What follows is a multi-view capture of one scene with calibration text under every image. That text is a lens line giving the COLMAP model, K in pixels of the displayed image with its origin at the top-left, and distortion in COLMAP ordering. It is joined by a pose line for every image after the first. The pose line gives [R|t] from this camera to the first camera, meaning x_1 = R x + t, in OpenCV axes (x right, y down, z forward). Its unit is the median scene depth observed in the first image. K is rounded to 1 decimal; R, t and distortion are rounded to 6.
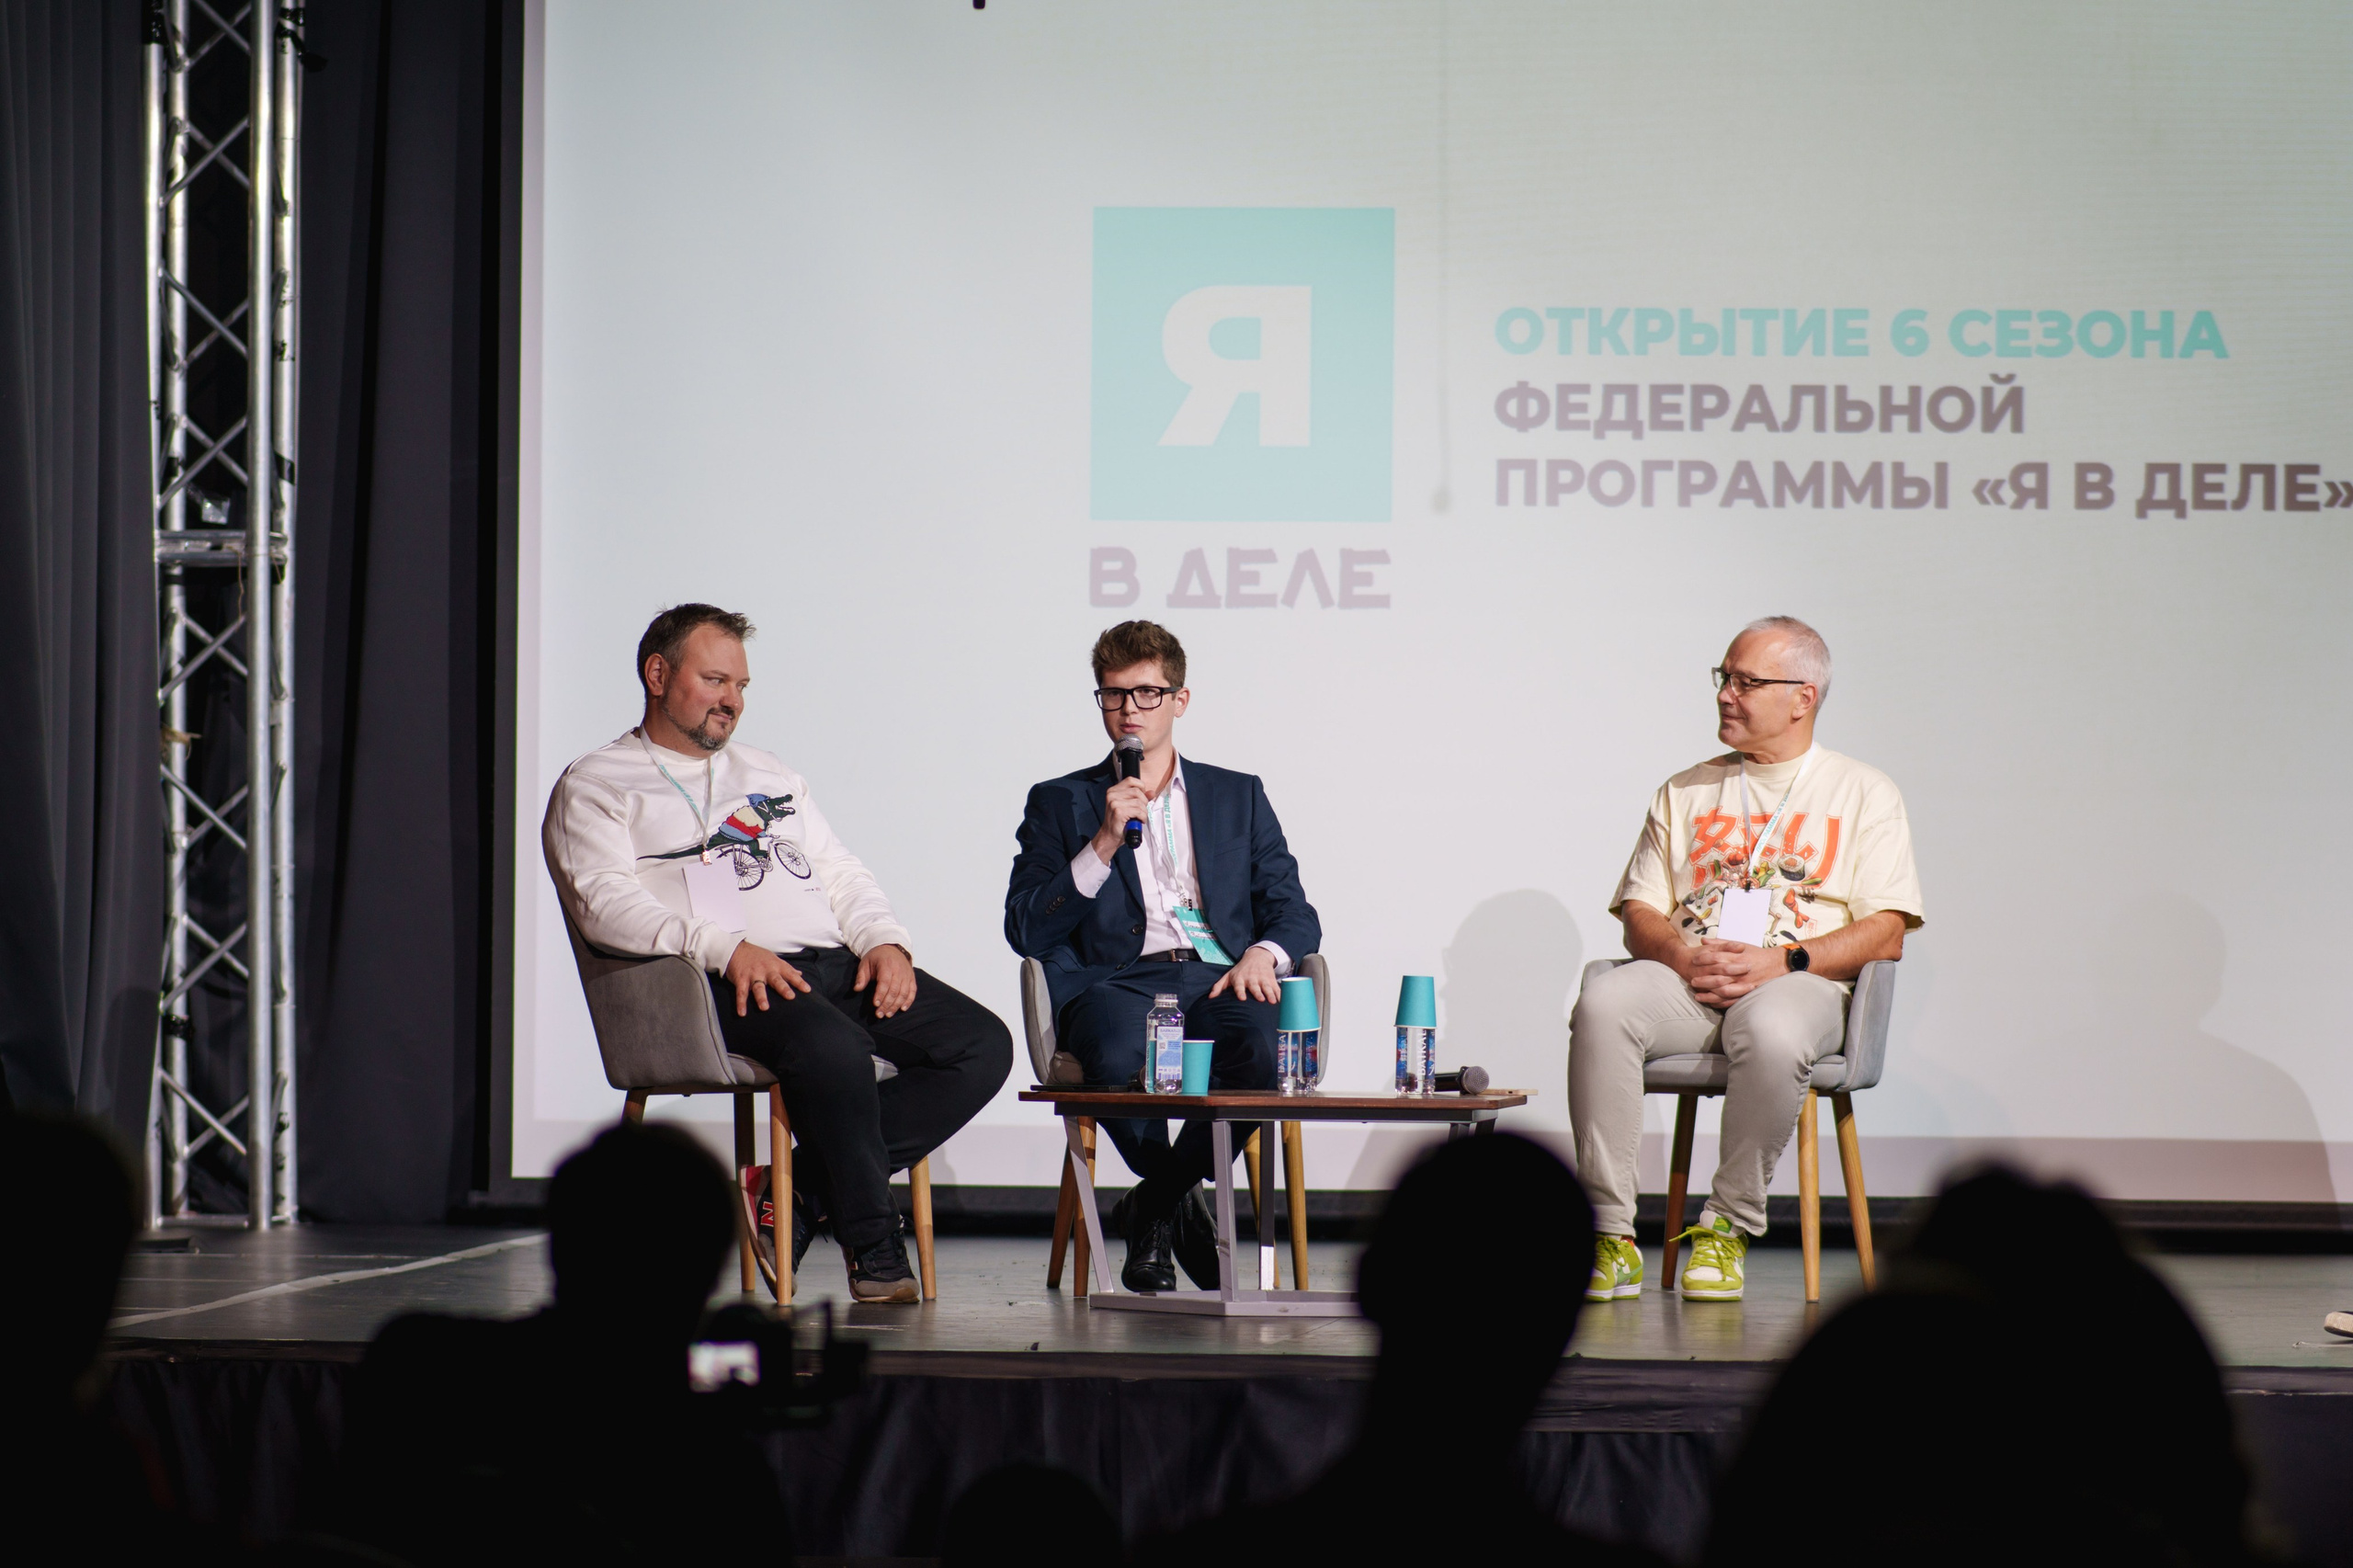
lens RADIAL K [[8683.6, 0, 1169.2], [0, 8683.6, 780.8], [0, 0, 1]] dist [-0.227408, 0.000000]
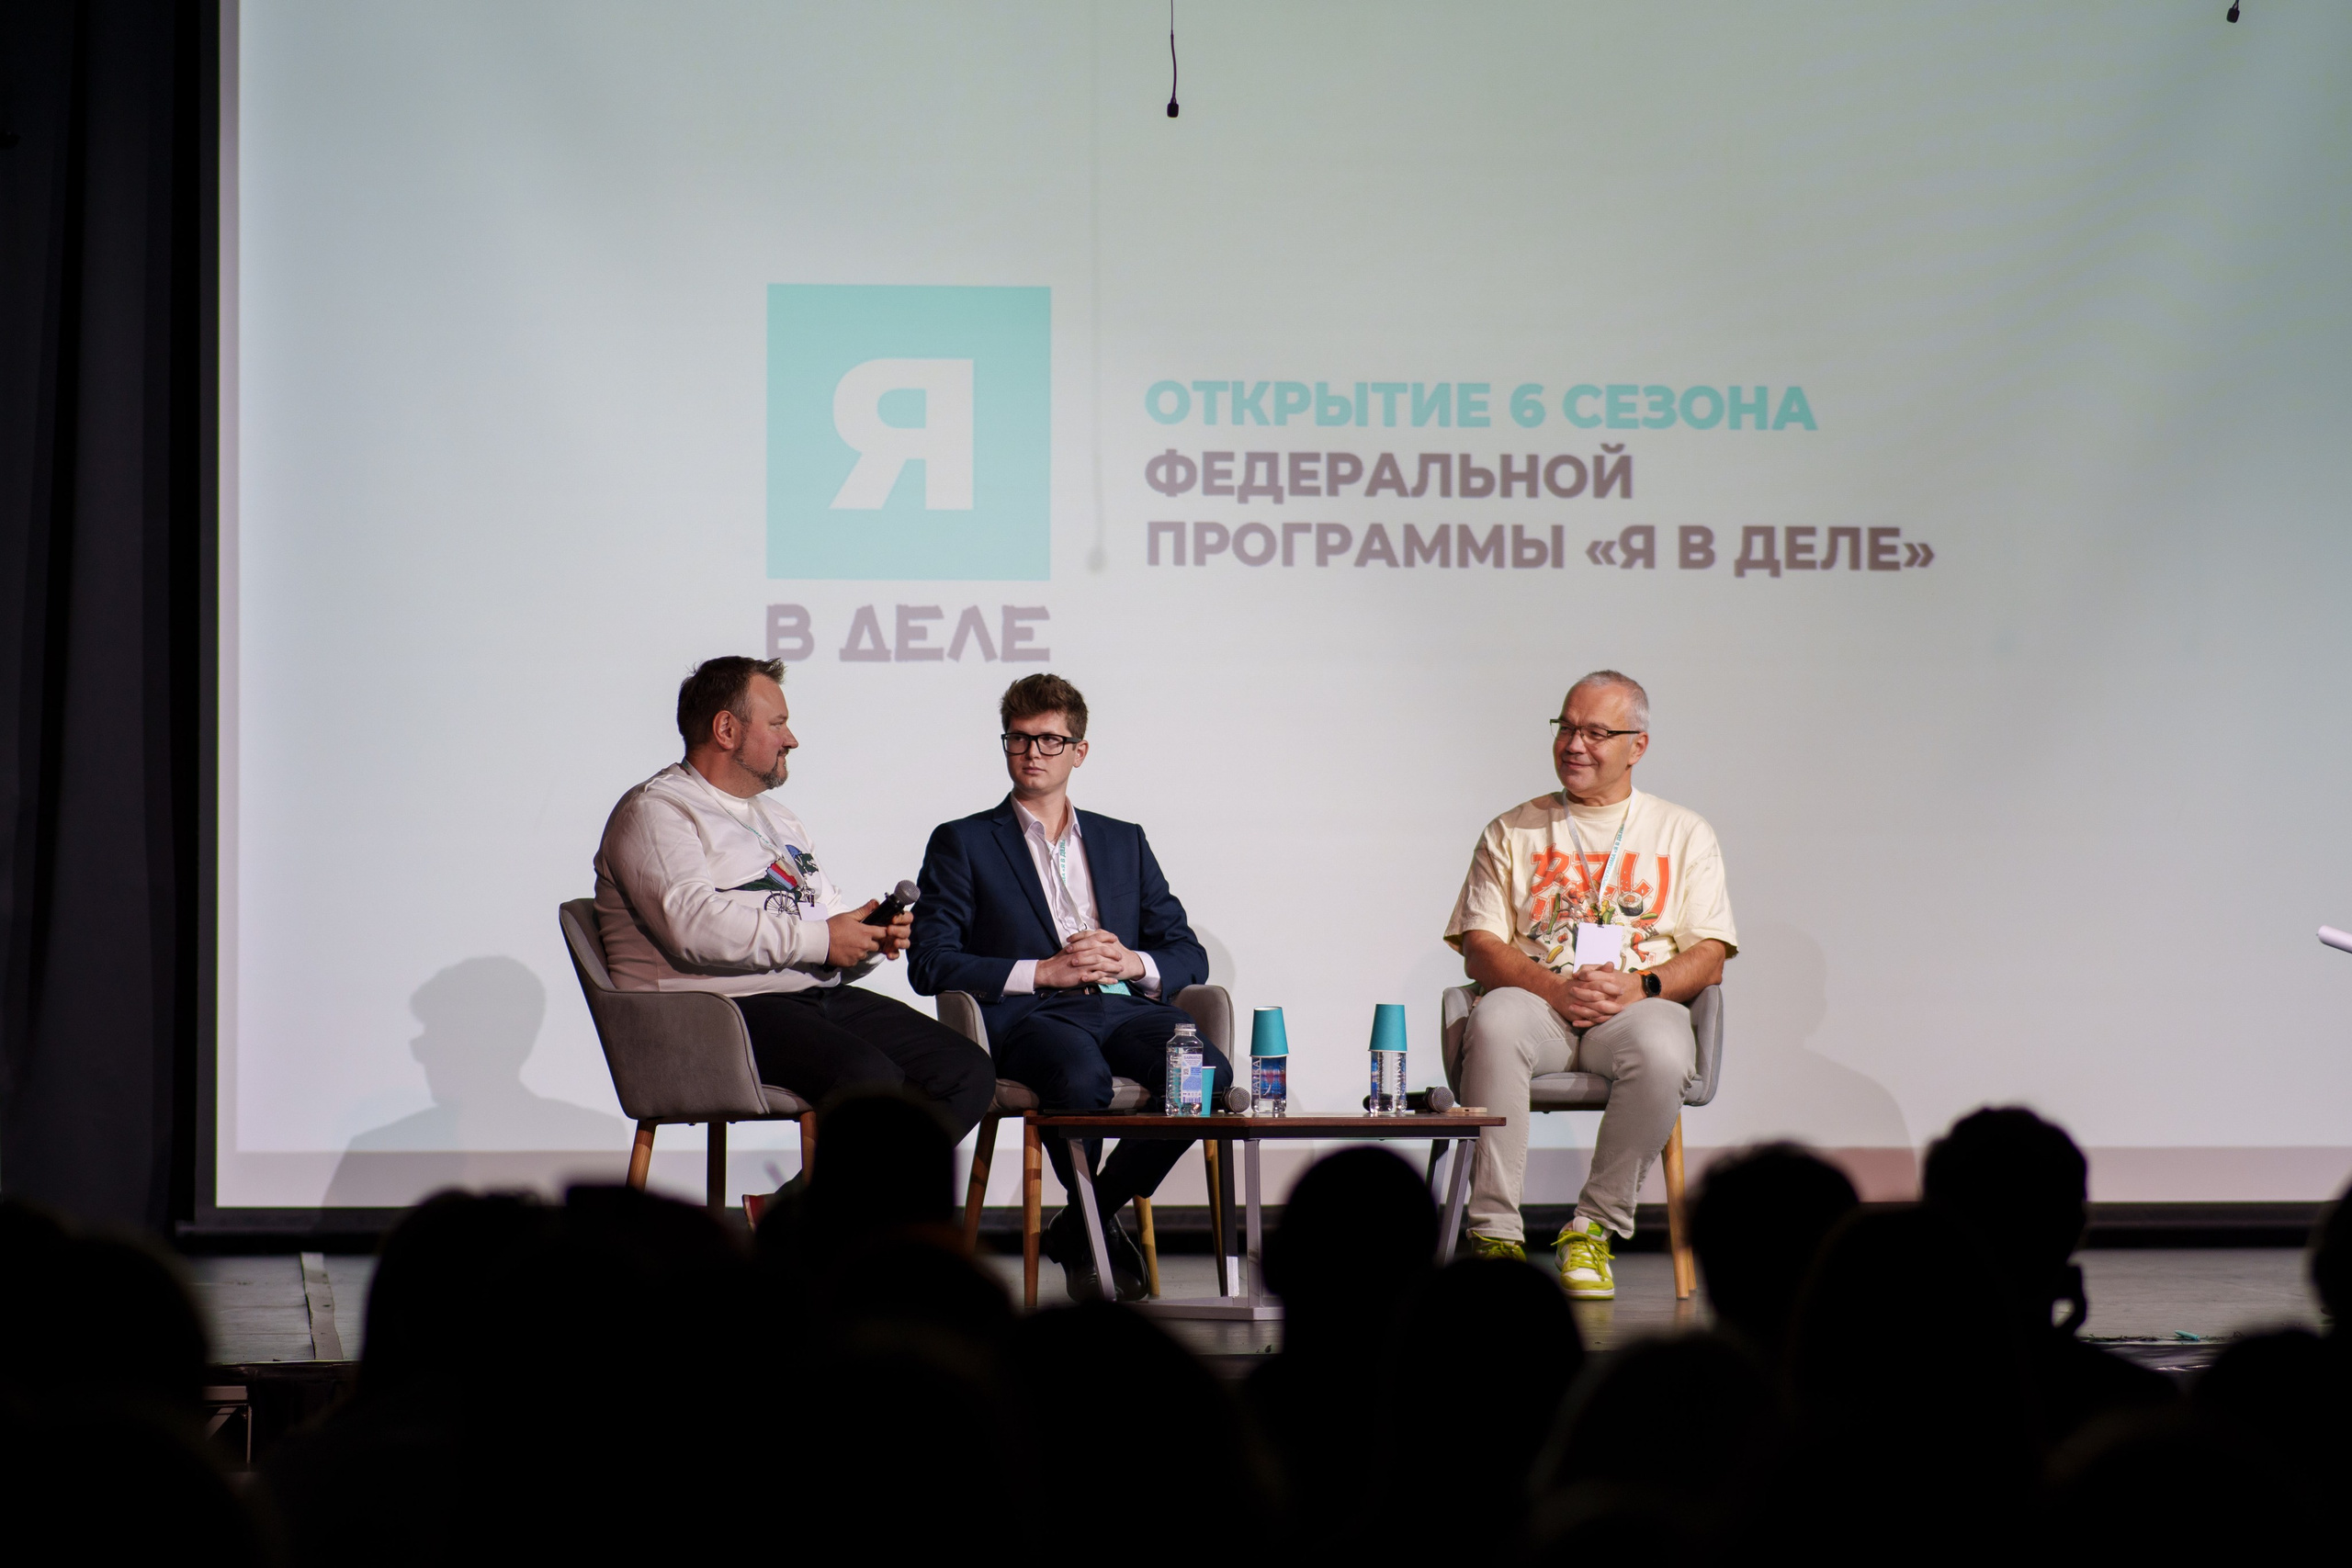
lens RADIAL K [[8679.2, 0, 1156.9], [0, 8679.2, 783.0], [0, 0, 1]] dist [-0.227408, 0.000000]
pose [[0.971384, -0.005755, 0.237444, -0.217751], [0.006350, 0.999978, -0.001740, -0.002979], [-0.237428, 0.003198, 0.971400, -0.041504]]
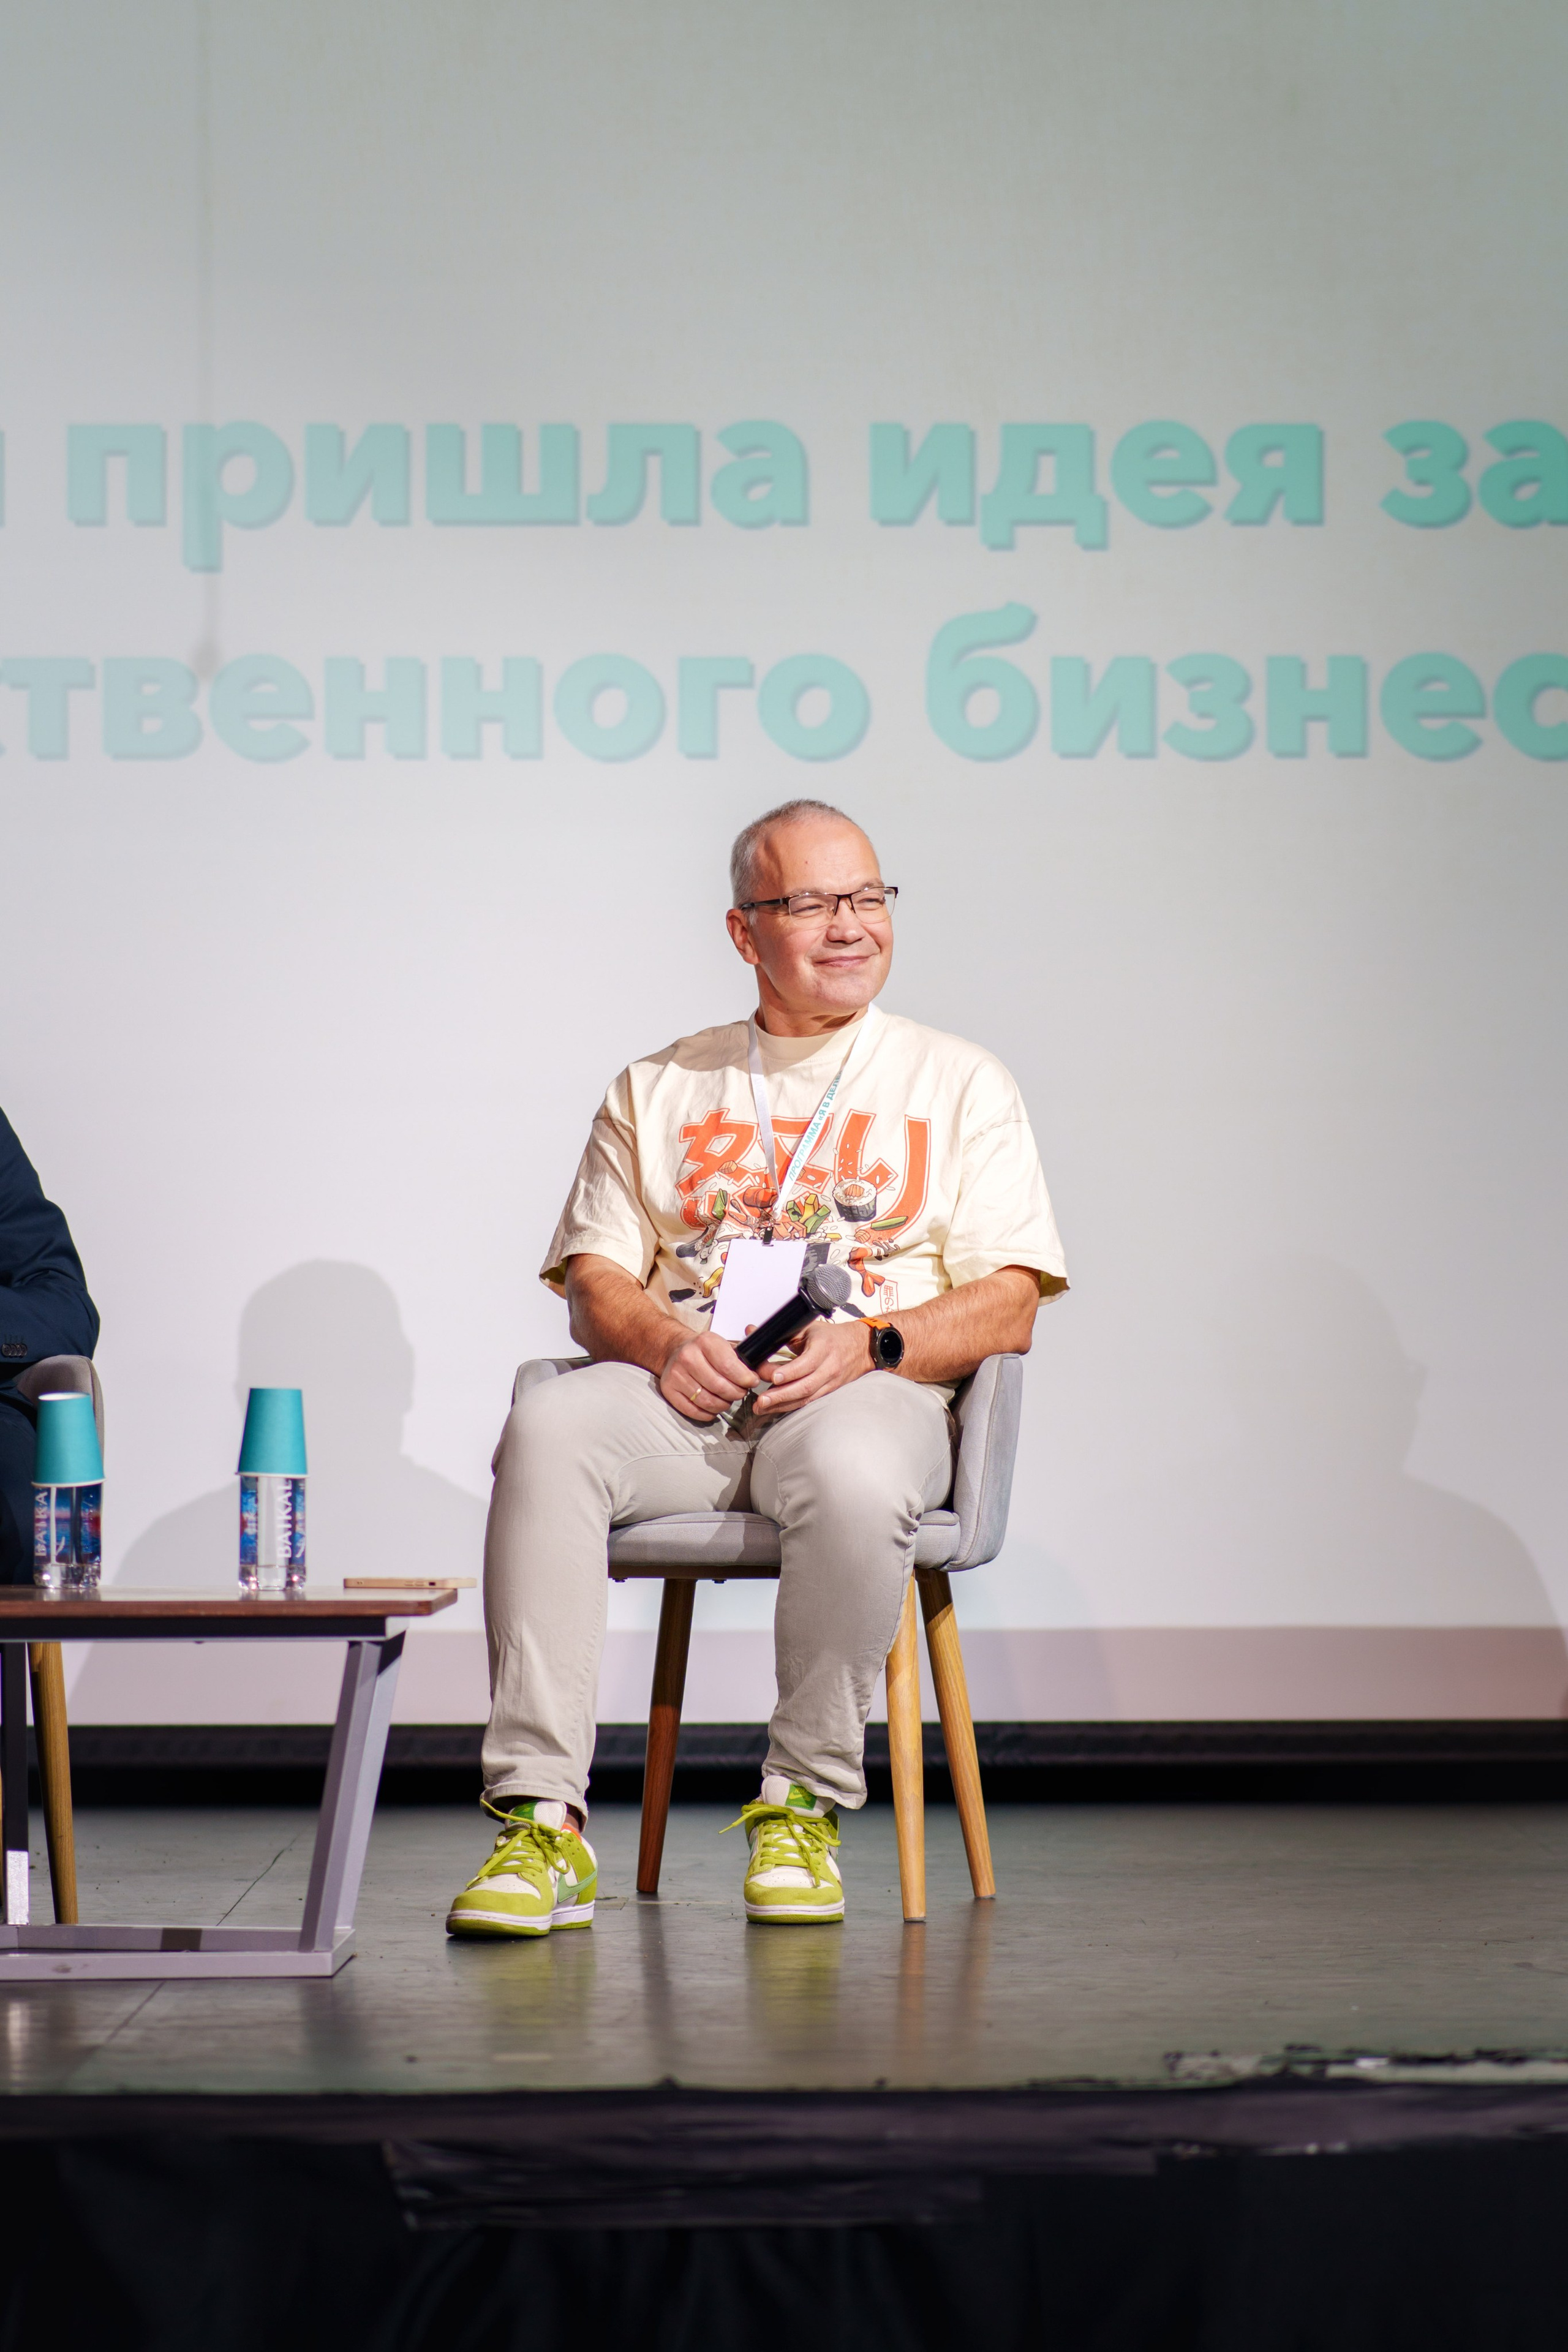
lens RADIAL K [[8680.1, 0, 782.5], [0, 8680.1, 1176.0], [0, 0, 1]] dist [-0.227408, 0.000000]
pose [[0.991067, -0.012482, 0.132778, -0.012642], [0.012958, 0.999912, -0.002721, 0.008604], [-0.132732, 0.004417, 0.991142, 0.350790]]
